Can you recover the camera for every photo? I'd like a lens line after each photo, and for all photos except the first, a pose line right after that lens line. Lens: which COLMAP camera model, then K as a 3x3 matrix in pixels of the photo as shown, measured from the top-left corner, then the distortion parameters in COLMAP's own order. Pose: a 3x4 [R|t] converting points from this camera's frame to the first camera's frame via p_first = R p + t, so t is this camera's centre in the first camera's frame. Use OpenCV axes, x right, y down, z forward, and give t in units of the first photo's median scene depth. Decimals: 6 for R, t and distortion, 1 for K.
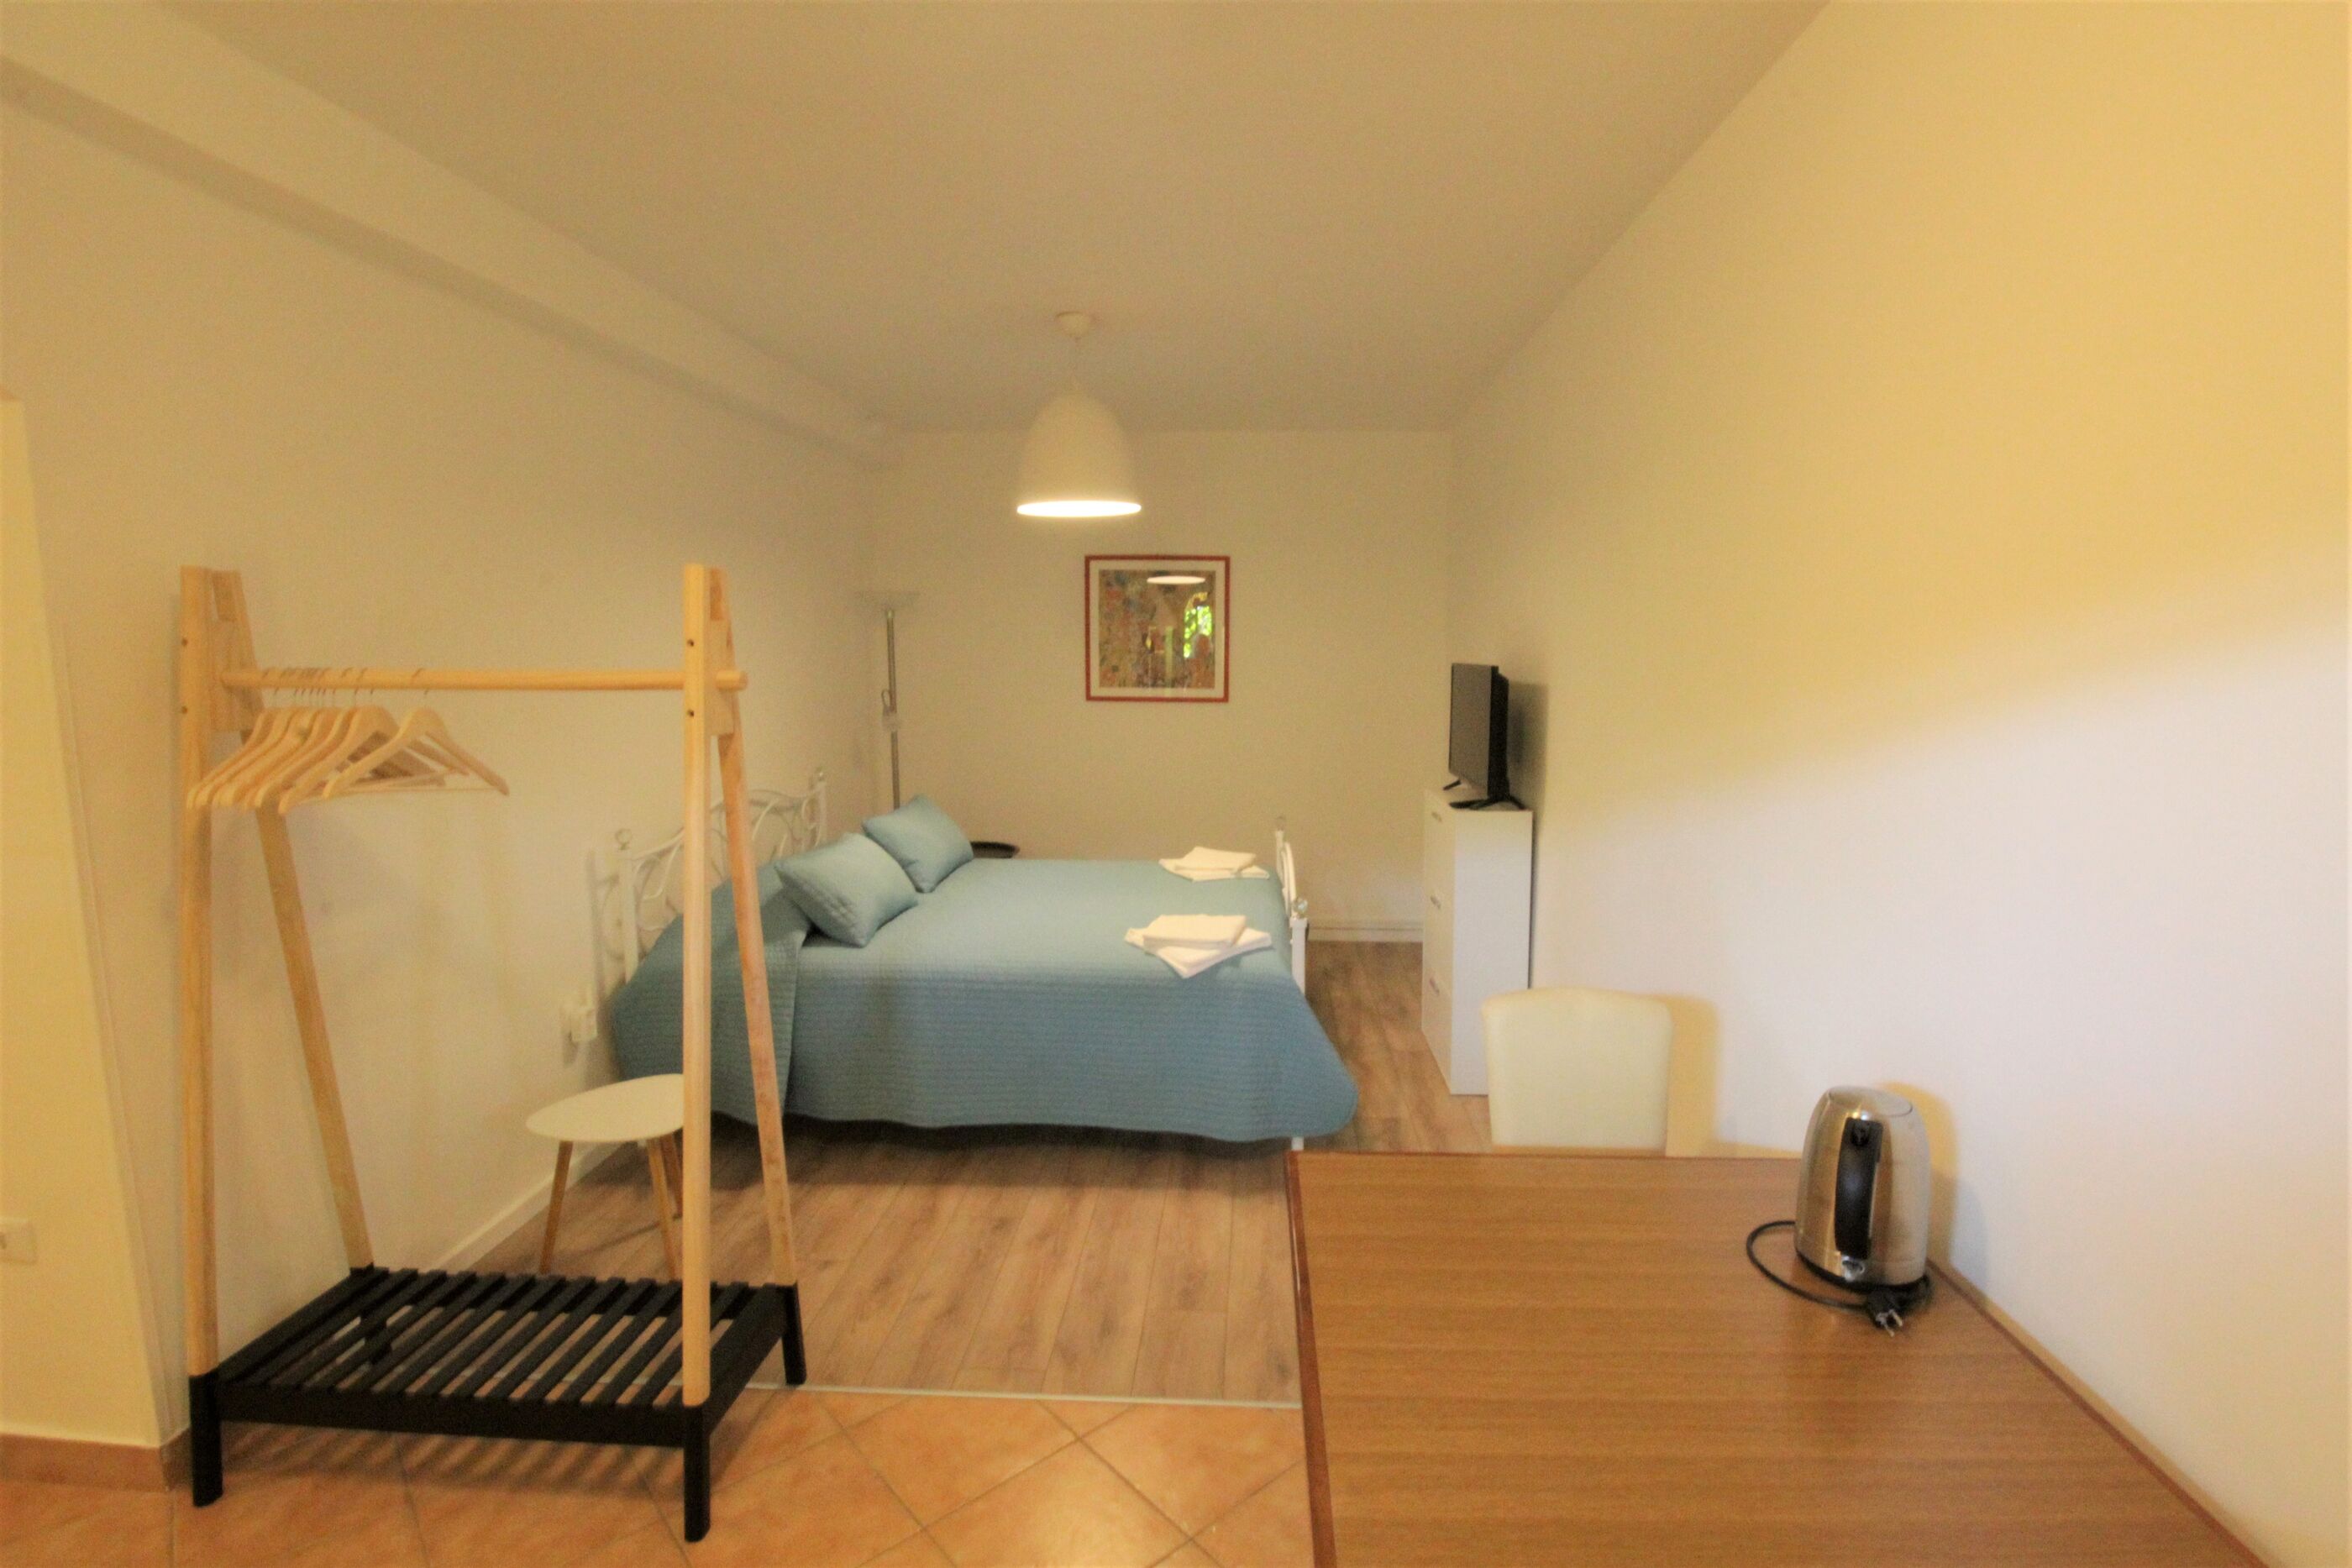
lens RADIAL K [[1100.4, 0, 1213.1], [0, 1100.4, 789.1], [0, 0, 1]] dist [-0.000474, -0.009698]
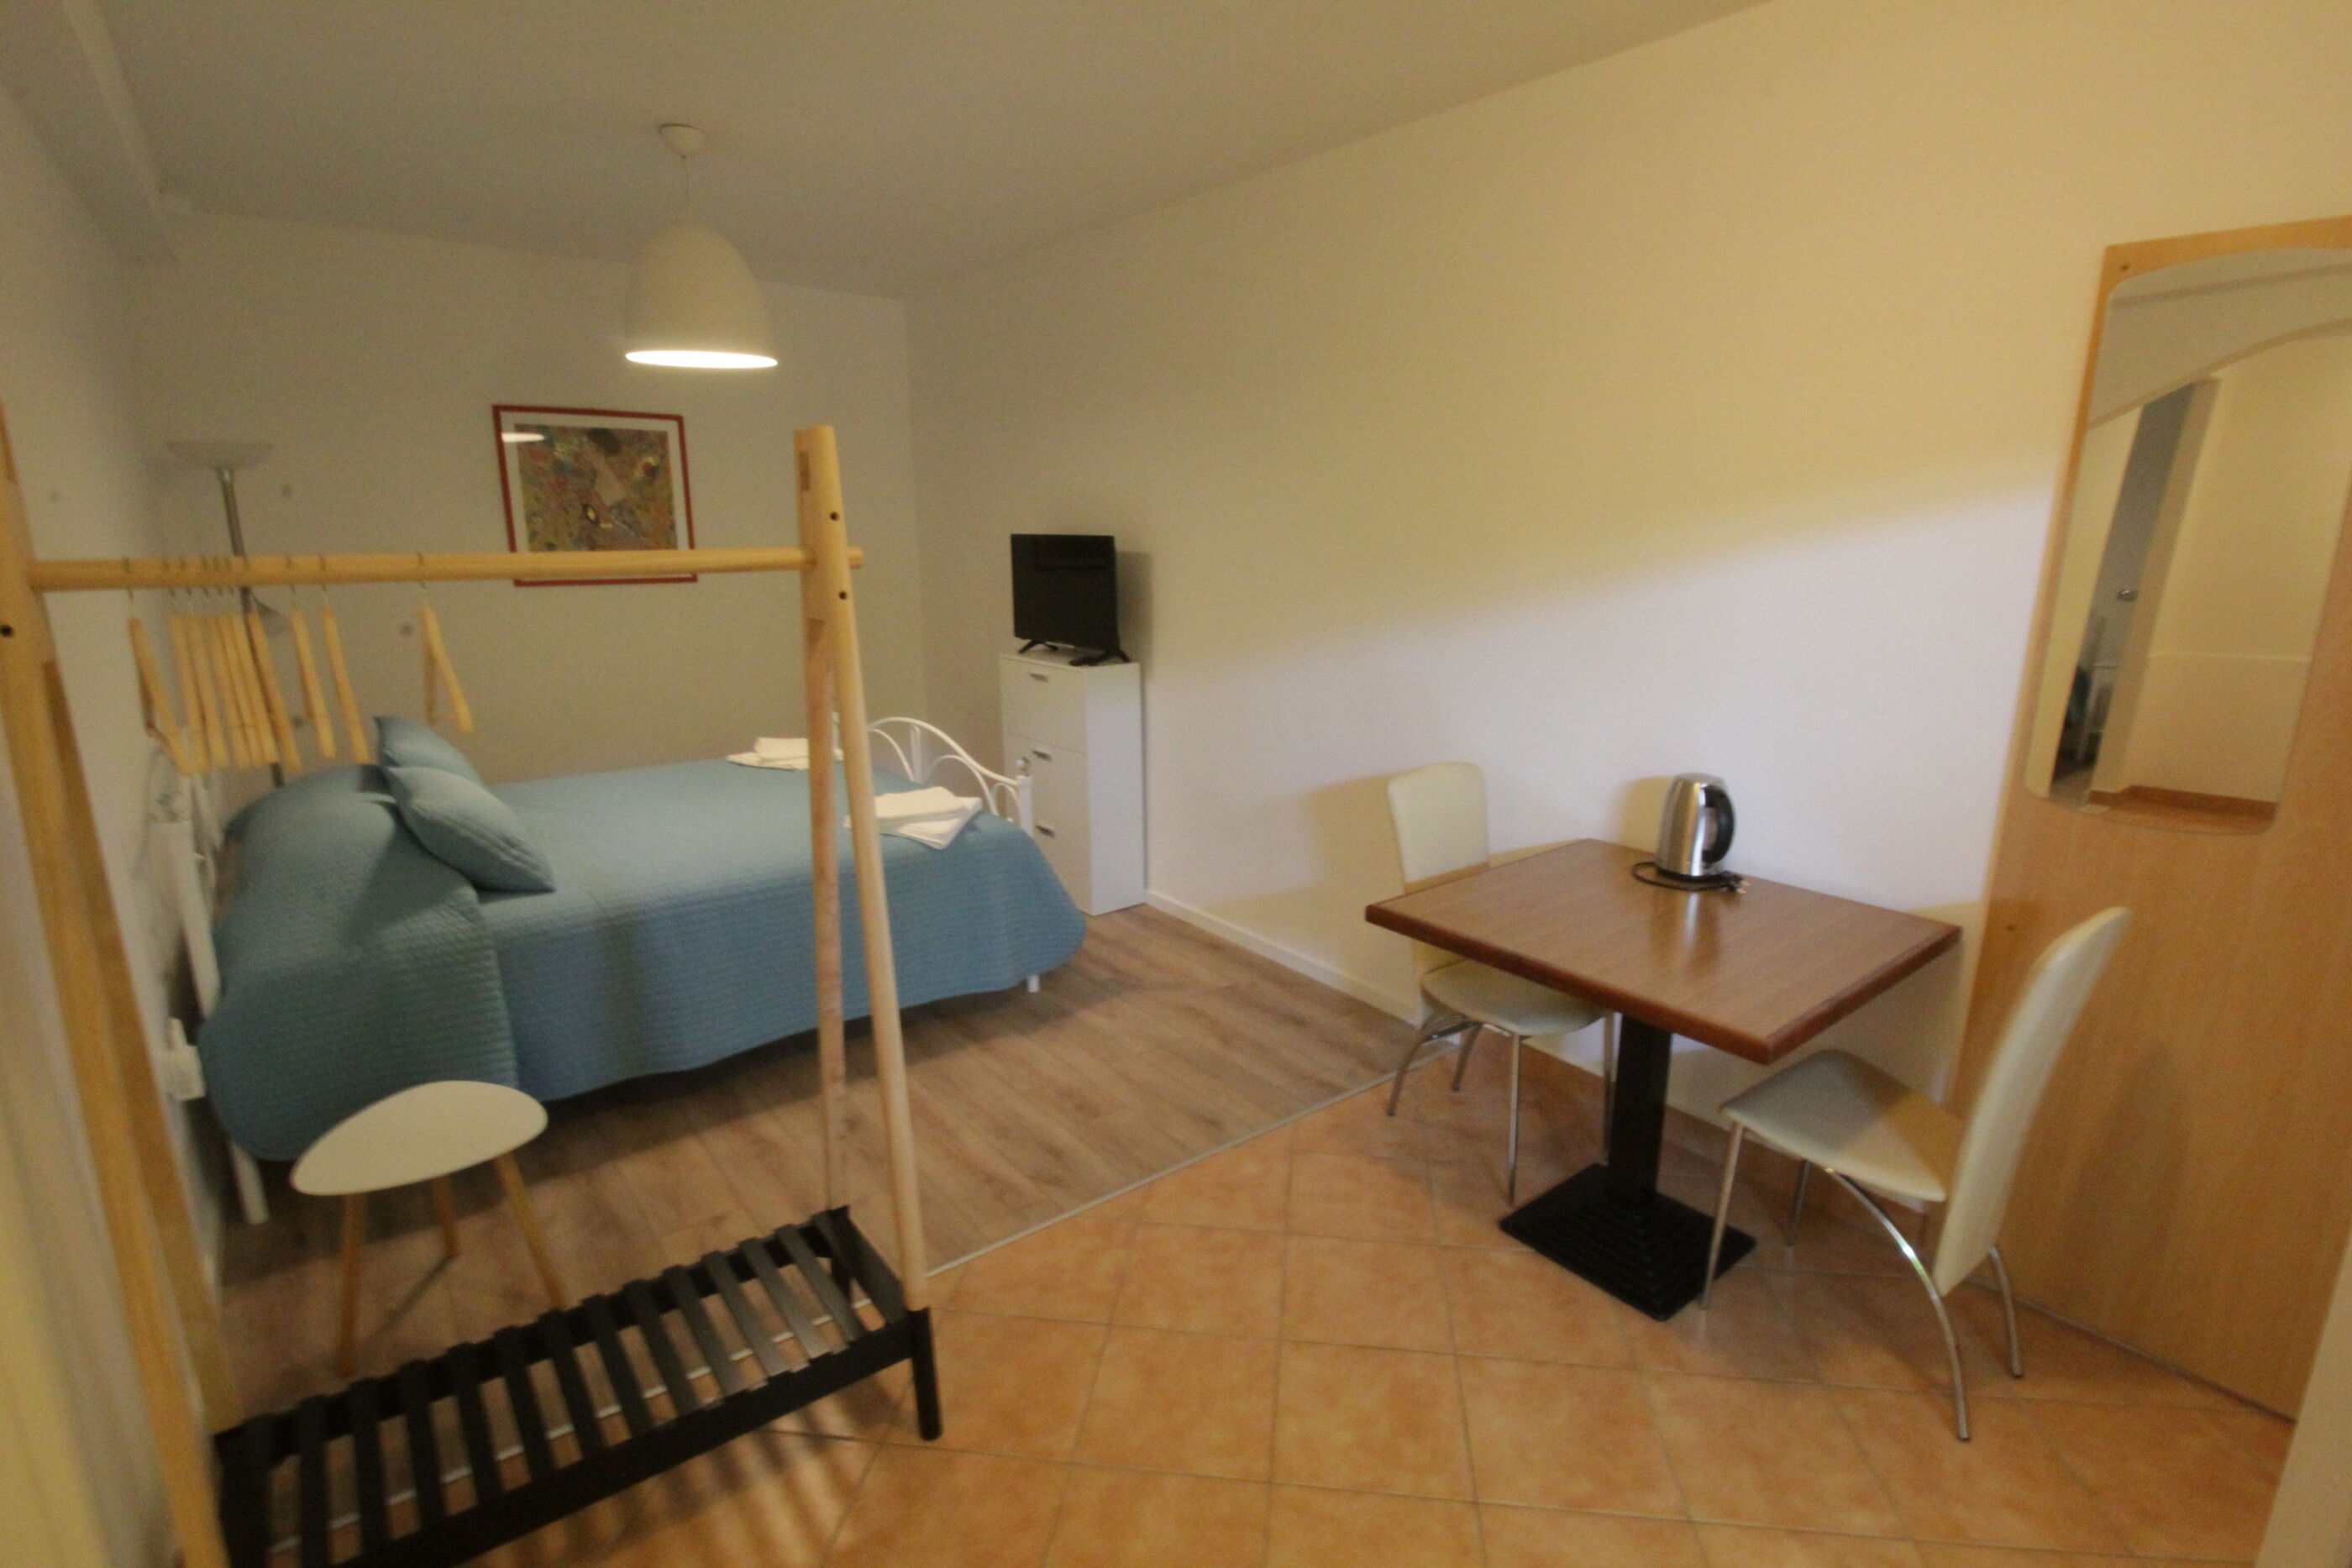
lens RADIAL K [[1121.4, 0, 1187.5], [0, 1121.4, 778.5], [0, 0, 1]] dist [-0.000171, -0.012544]
pose [[0.755586, -0.147361, 0.638259, -0.446075], [0.083722, 0.988101, 0.129021, -0.007154], [-0.649677, -0.044050, 0.758933, 0.056211]]
